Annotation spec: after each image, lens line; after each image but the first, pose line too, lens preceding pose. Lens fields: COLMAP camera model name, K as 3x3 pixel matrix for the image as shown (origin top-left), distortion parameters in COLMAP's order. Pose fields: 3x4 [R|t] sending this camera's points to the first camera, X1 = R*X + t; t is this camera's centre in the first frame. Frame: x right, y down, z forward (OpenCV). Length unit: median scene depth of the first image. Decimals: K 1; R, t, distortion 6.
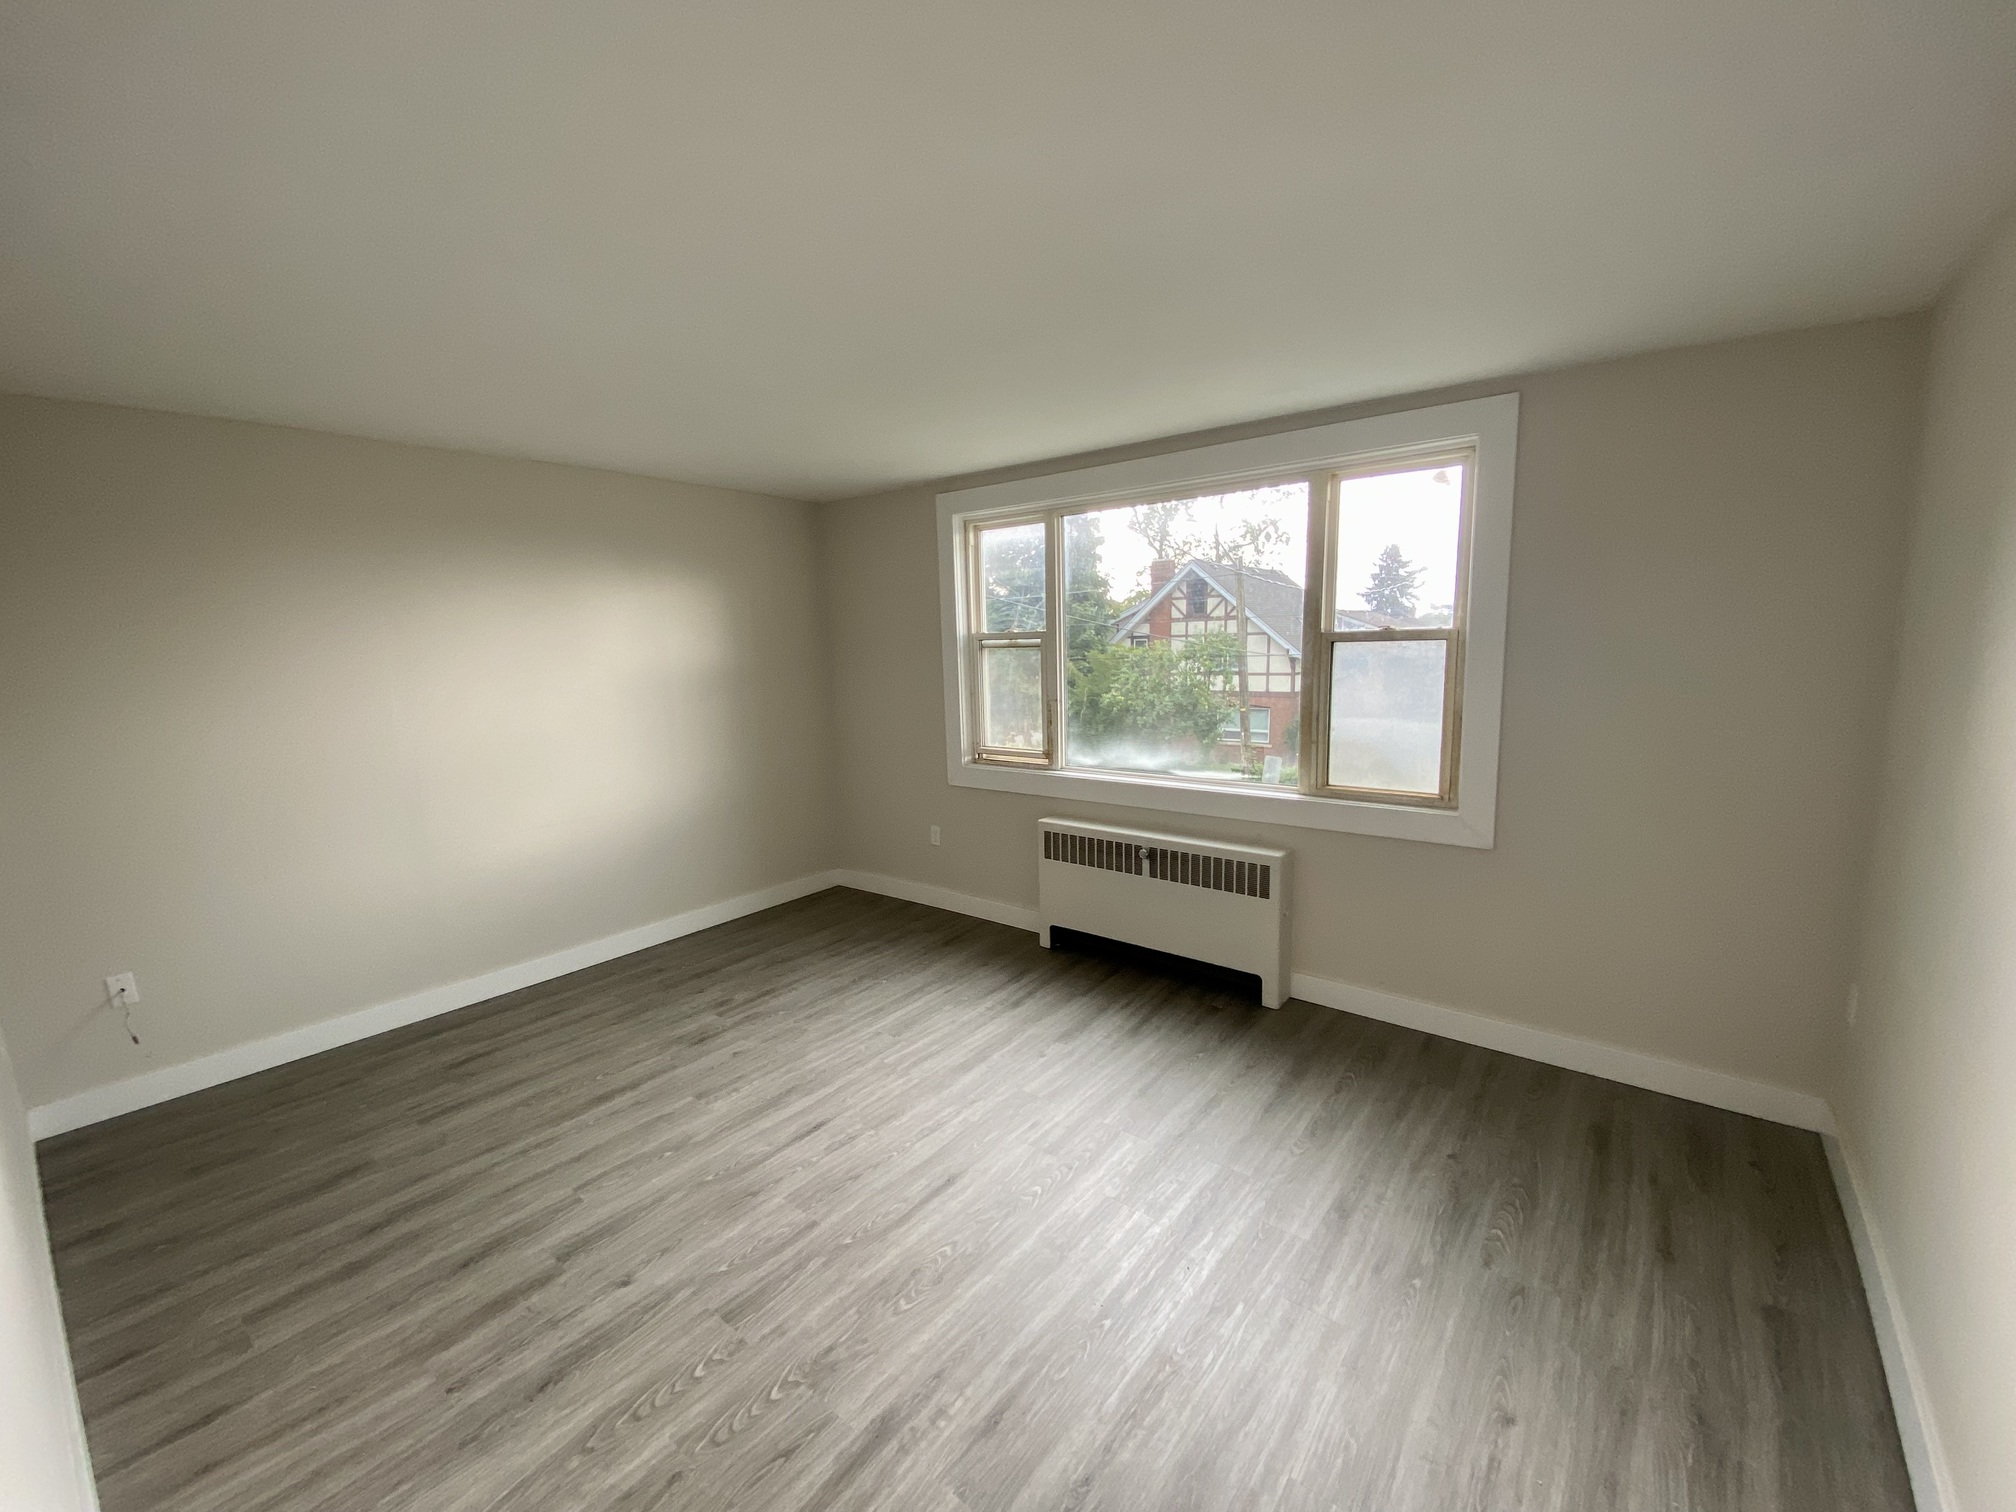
lens RADIAL K [[824.4, 0, 1000.5], [0, 824.4, 763.2], [0, 0, 1]] dist [0.051617, -0.037097]
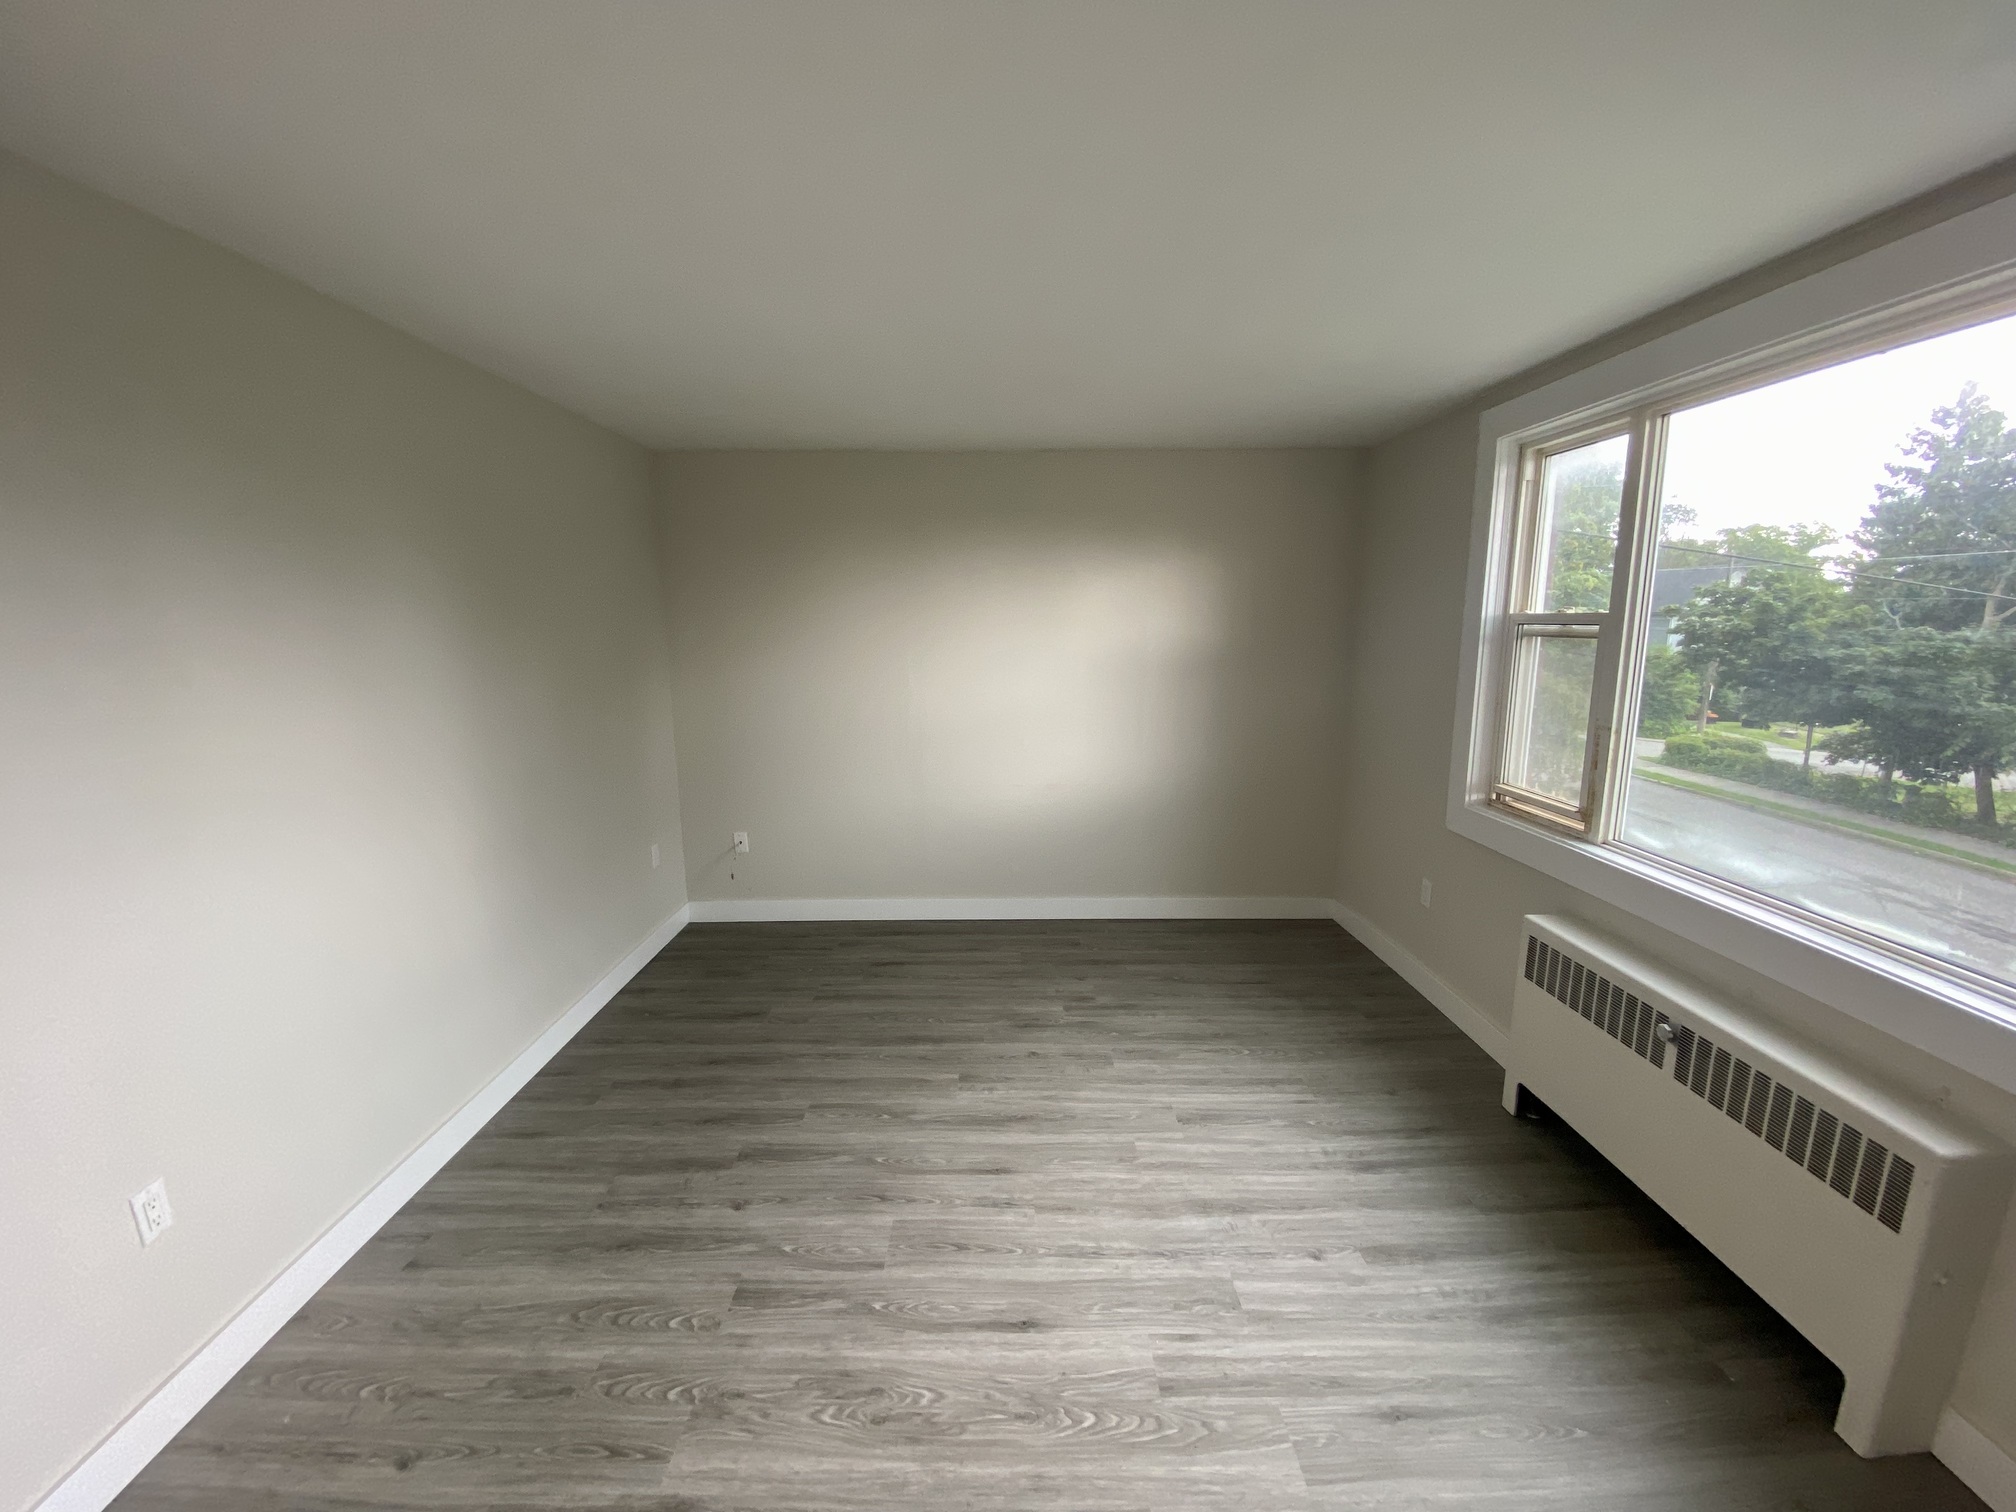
lens RADIAL K [[824.4, 0, 1000.5], [0, 824.4, 763.2], [0, 0, 1]] dist [0.051617, -0.037097]
pose [[0.621926, 0.158188, -0.766932, 0.320501], [-0.126384, 0.986821, 0.101055, -0.070869], [0.772810, 0.034079, 0.633722, 0.332436]]
